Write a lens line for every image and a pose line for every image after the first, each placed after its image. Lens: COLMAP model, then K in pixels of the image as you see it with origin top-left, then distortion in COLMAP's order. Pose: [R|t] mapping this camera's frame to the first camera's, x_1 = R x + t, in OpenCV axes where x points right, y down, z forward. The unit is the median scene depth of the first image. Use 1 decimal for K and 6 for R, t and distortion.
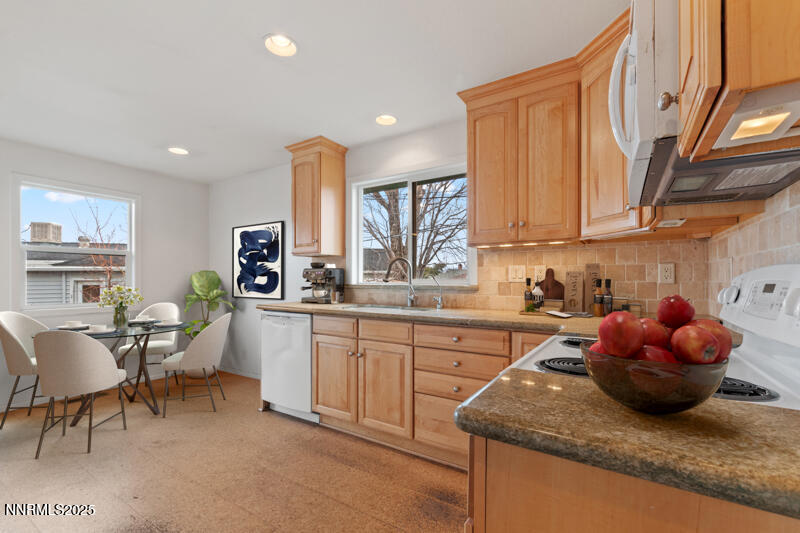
lens RADIAL K [[350.2, 0, 400.7], [0, 350.2, 274.6], [0, 0, 1]] dist [0.012028, -0.002511]
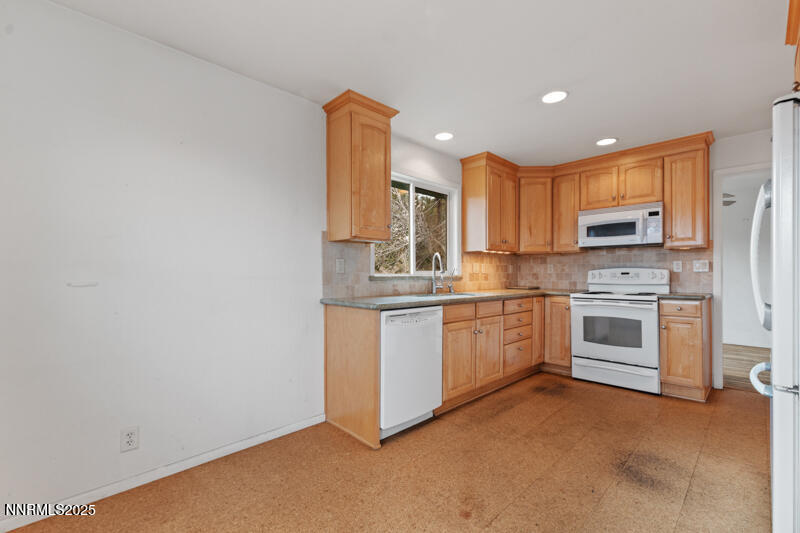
lens RADIAL K [[350.2, 0, 399.7], [0, 350.2, 268.8], [0, 0, 1]] dist [0.012028, -0.002511]
pose [[0.224088, 0.012545, 0.974488, -1.377259], [-0.013249, 0.999864, -0.009826, 0.022570], [-0.974479, -0.010709, 0.224224, 0.984213]]
